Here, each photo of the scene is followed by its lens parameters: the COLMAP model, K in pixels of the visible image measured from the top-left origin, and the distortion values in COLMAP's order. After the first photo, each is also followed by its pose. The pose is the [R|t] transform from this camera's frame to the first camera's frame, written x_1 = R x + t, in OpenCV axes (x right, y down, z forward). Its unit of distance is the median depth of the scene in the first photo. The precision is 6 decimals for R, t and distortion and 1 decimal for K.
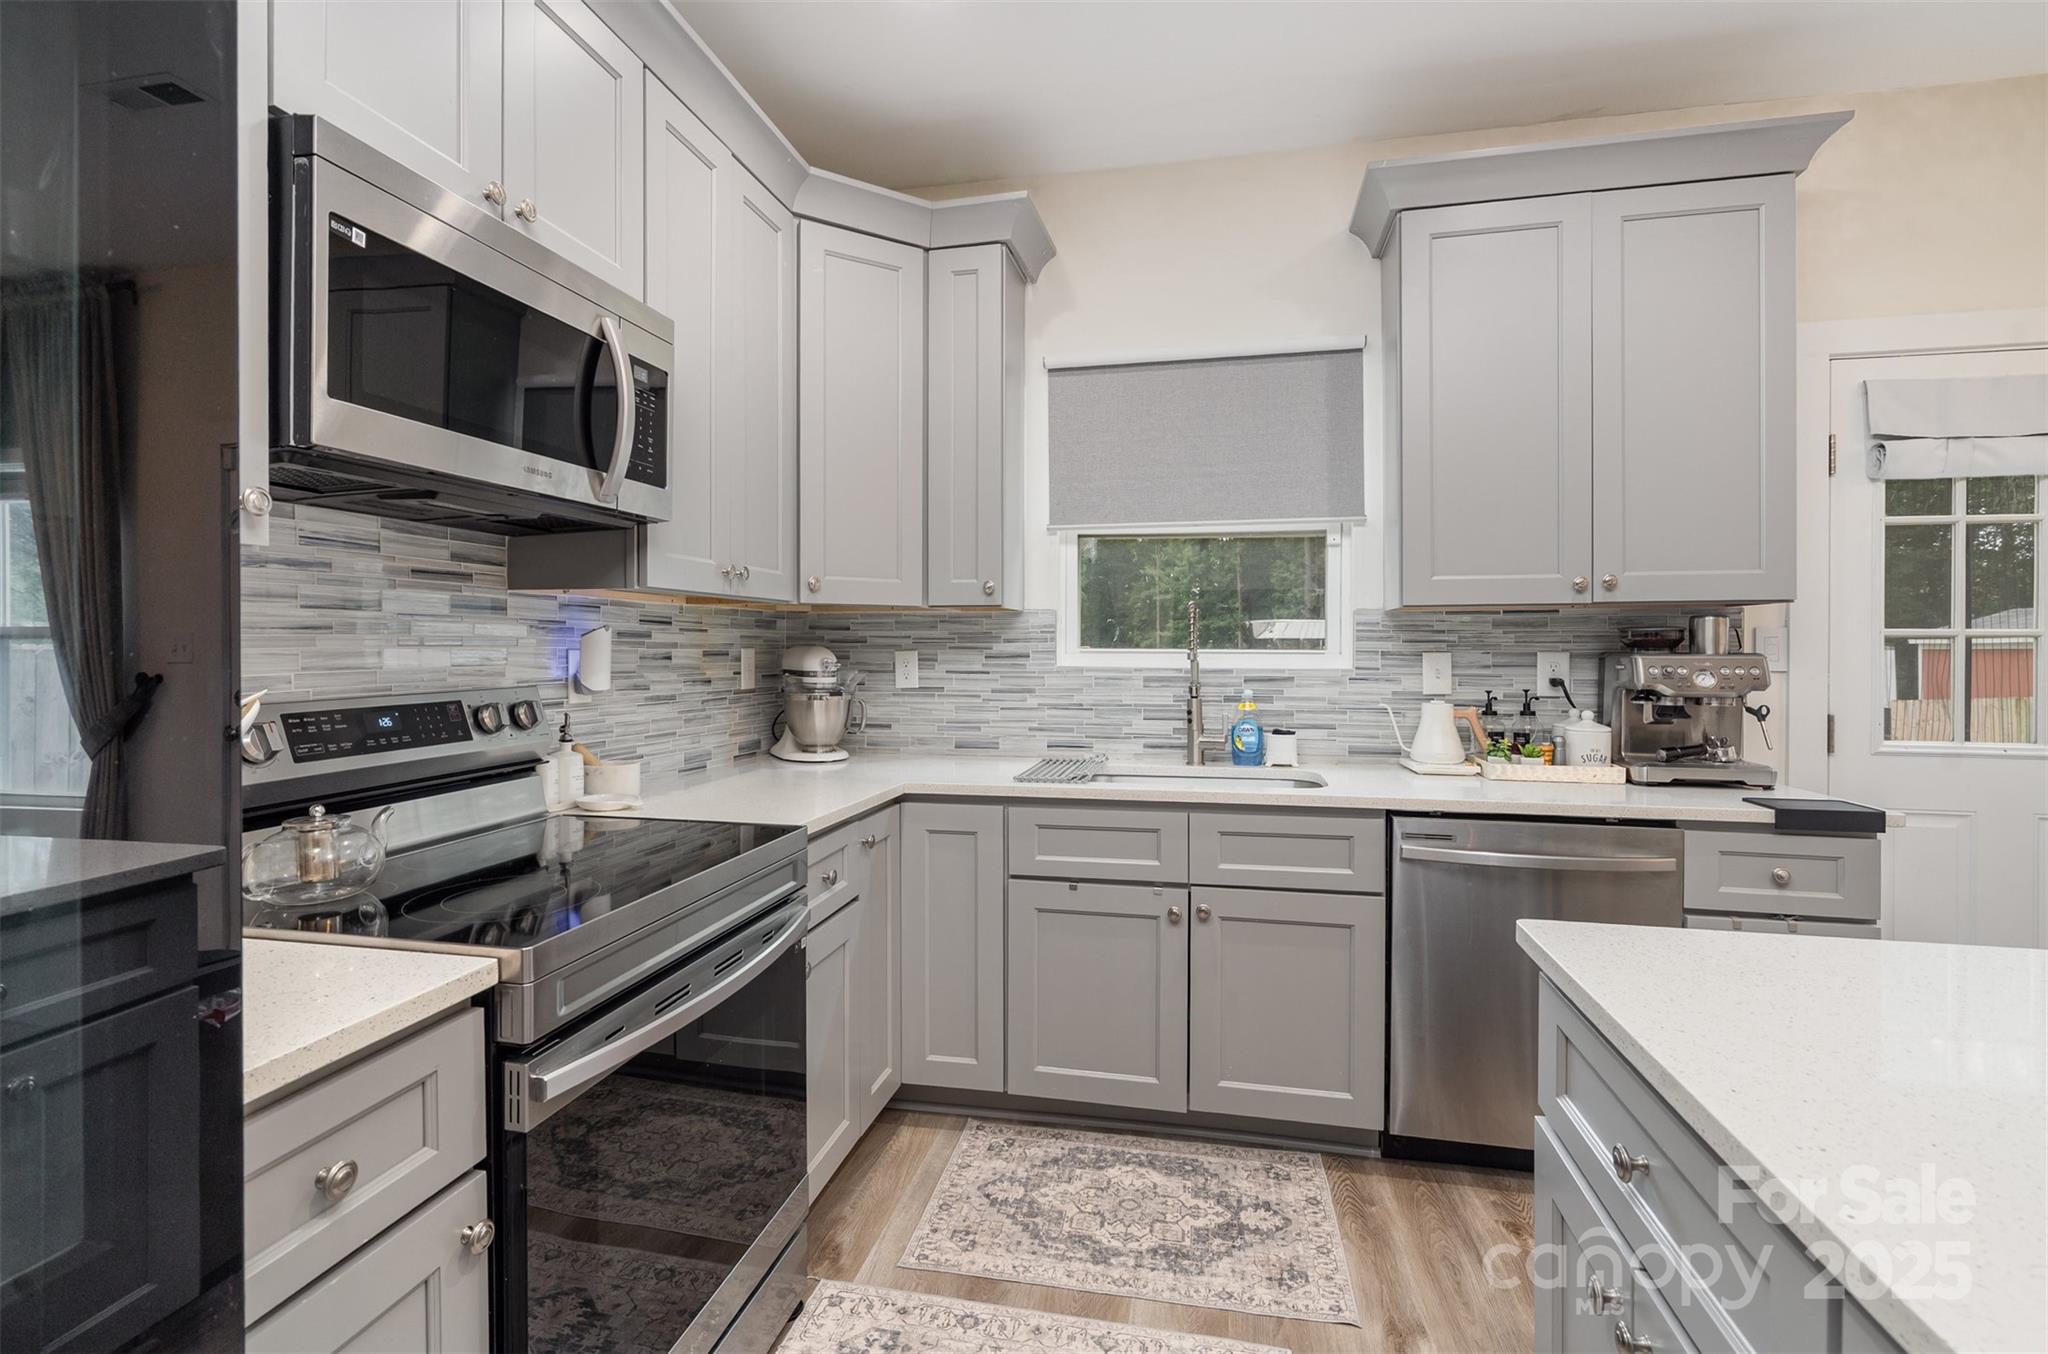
lens RADIAL K [[943.7, 0, 1015.6], [0, 943.7, 649.2], [0, 0, 1]] dist [-0.000996, 0.000303]
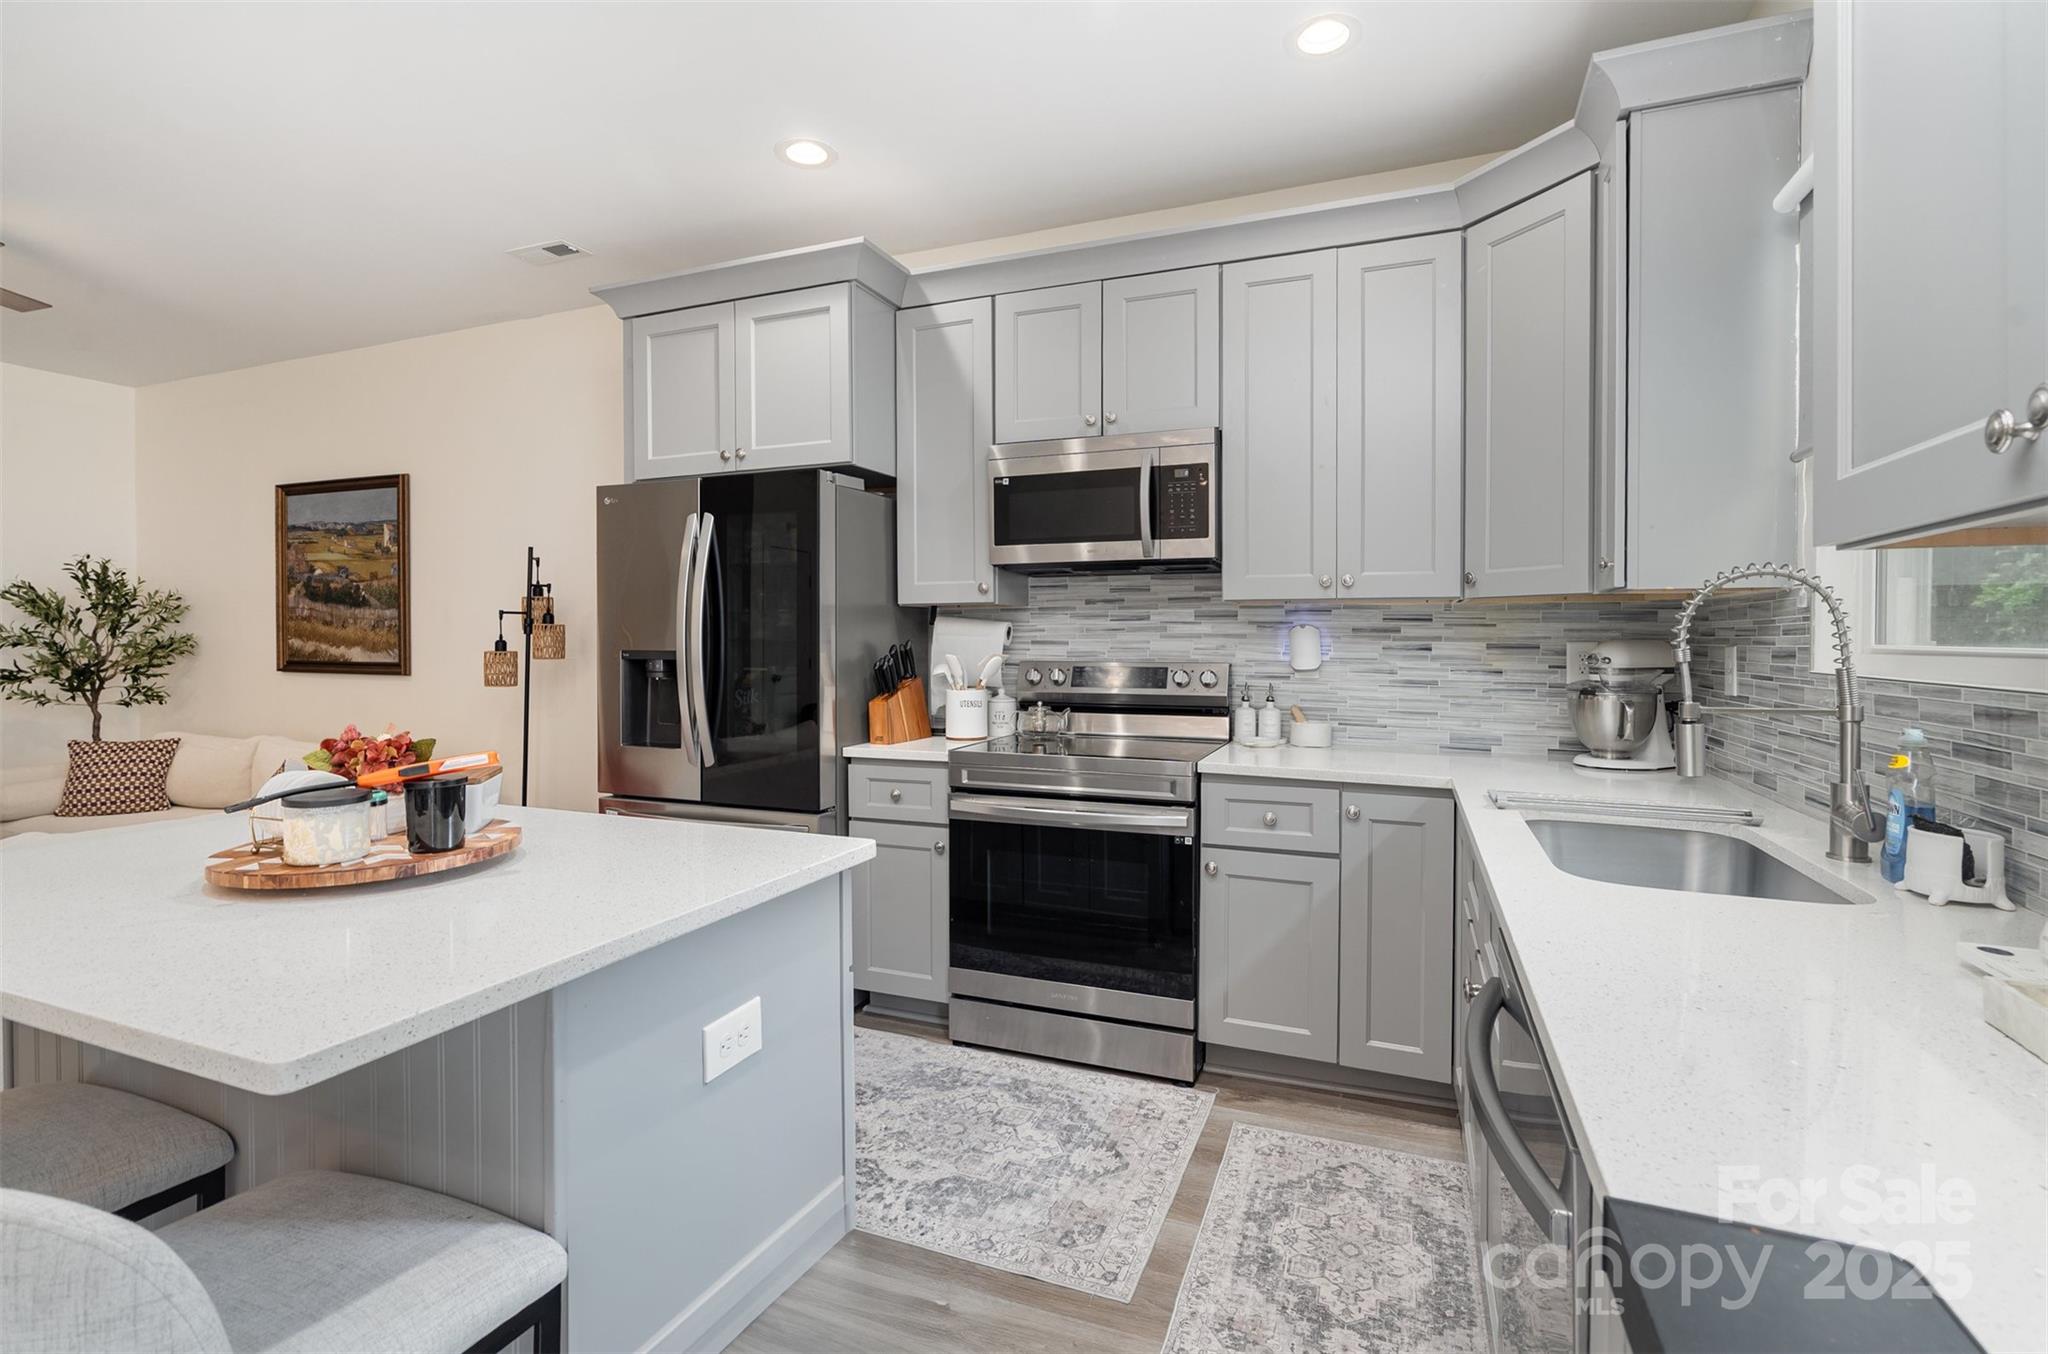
lens RADIAL K [[943.7, 0, 1027.6], [0, 943.7, 656.4], [0, 0, 1]] dist [-0.000996, 0.000303]
pose [[-0.152970, 0.018168, -0.988064, 1.073178], [-0.006359, 0.999792, 0.019368, -0.001640], [0.988210, 0.009246, -0.152823, 0.835080]]
